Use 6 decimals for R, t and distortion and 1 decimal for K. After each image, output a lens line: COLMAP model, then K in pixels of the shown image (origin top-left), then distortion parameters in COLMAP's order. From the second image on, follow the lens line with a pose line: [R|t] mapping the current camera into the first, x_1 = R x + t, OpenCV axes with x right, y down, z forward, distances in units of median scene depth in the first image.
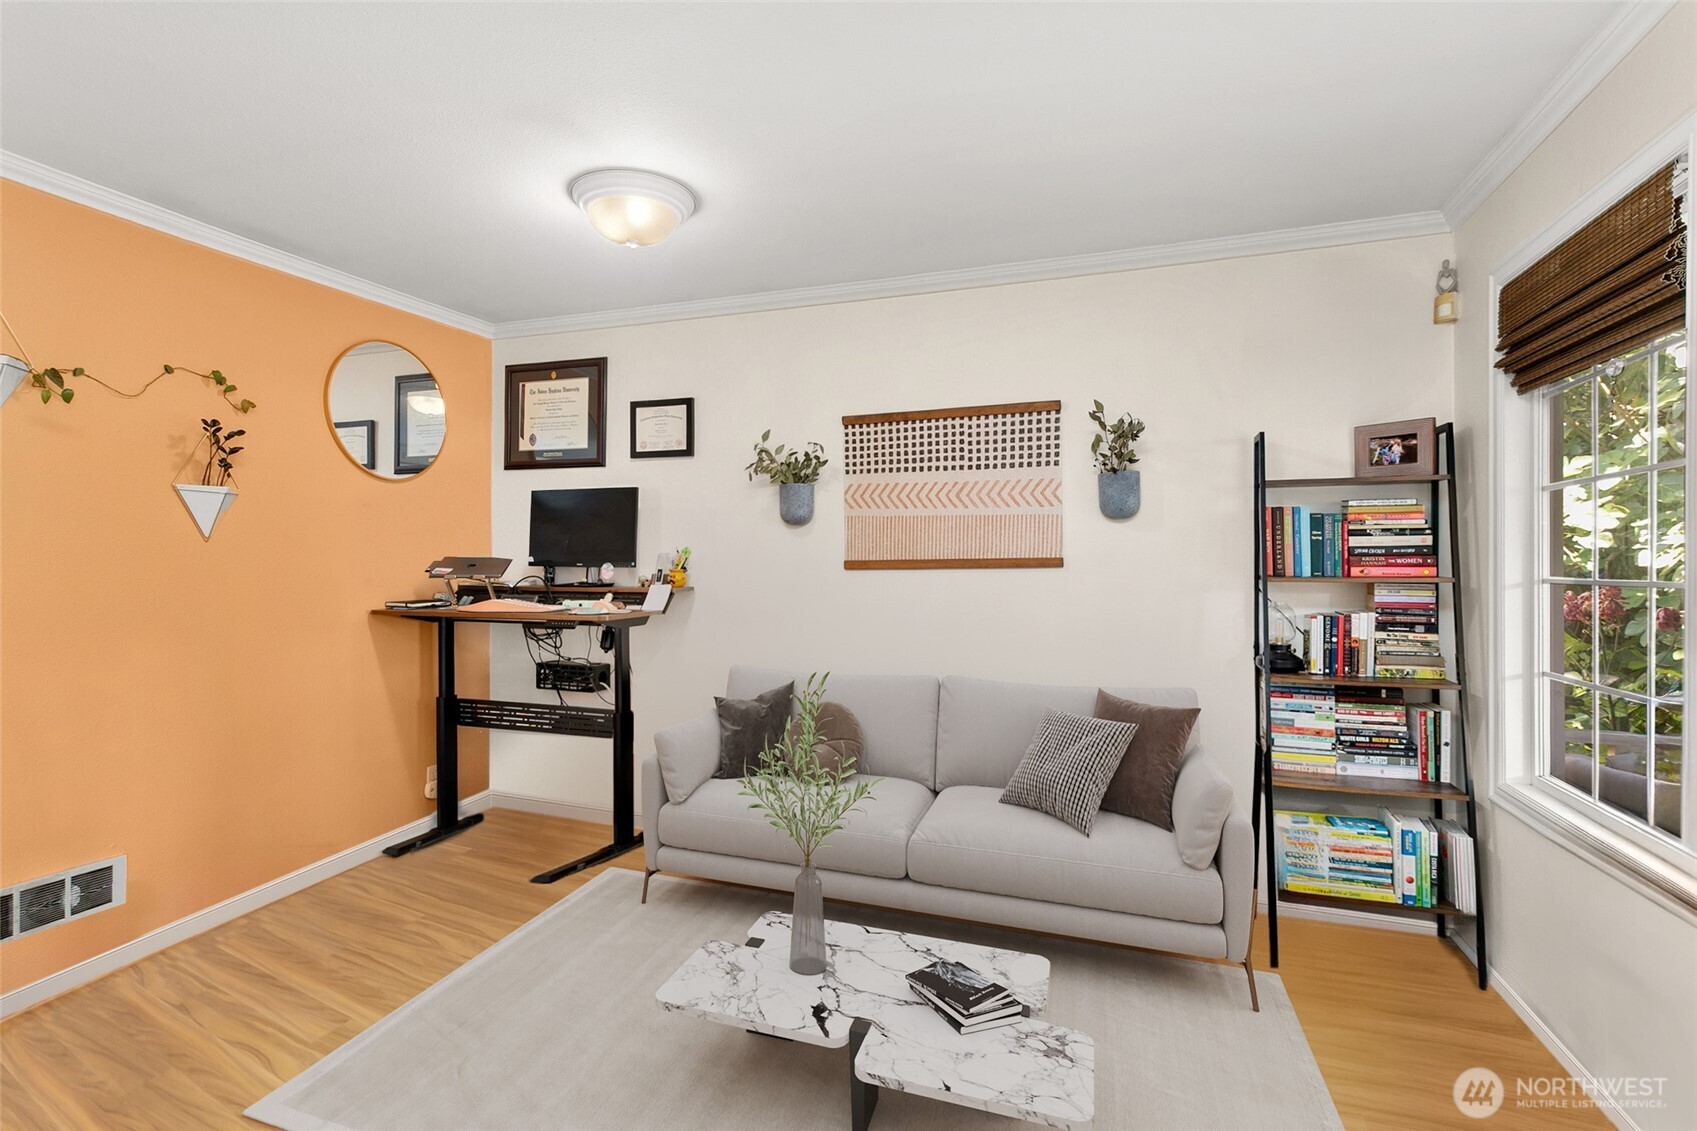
lens RADIAL K [[799.3, 0, 857.0], [0, 799.3, 574.5], [0, 0, 1]] dist [-0.001150, 0.004557]
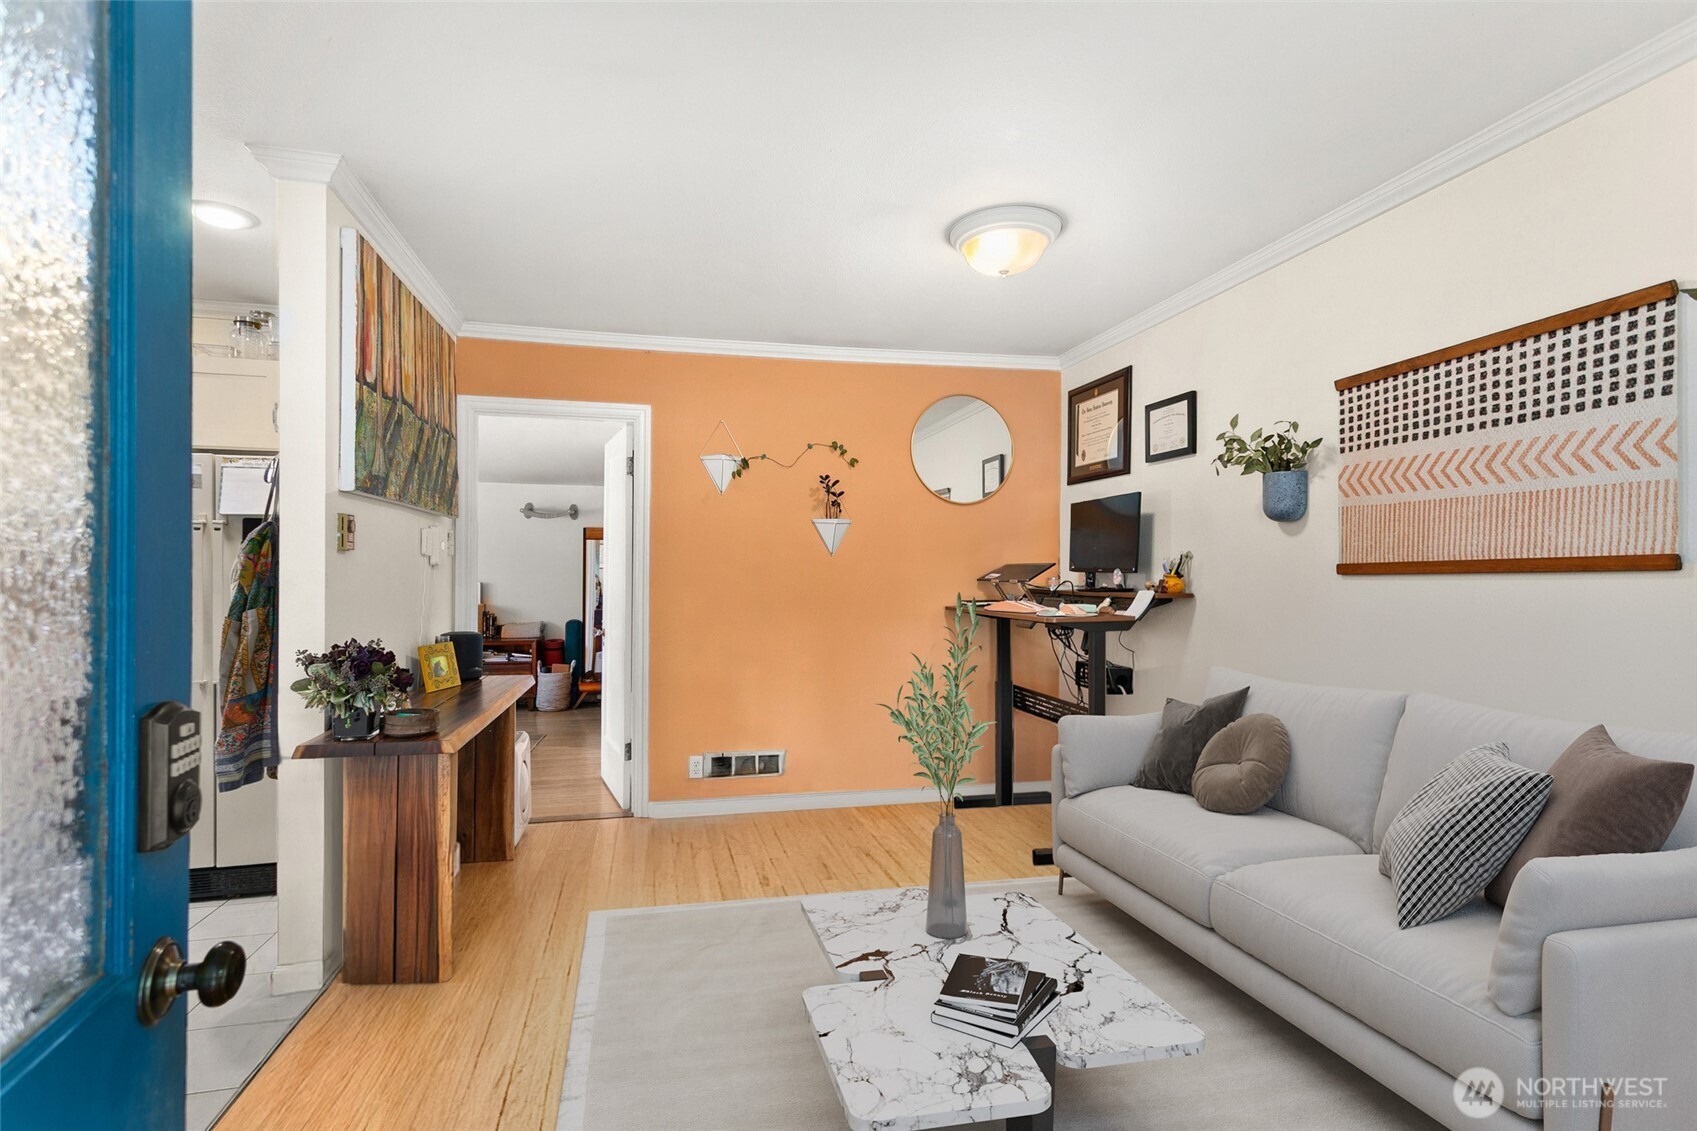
lens RADIAL K [[799.3, 0, 850.7], [0, 799.3, 557.2], [0, 0, 1]] dist [-0.001150, 0.004557]
pose [[0.534568, -0.017256, -0.844949, 0.397729], [-0.011604, 0.999547, -0.027754, 0.002993], [0.845046, 0.024641, 0.534126, 0.187274]]
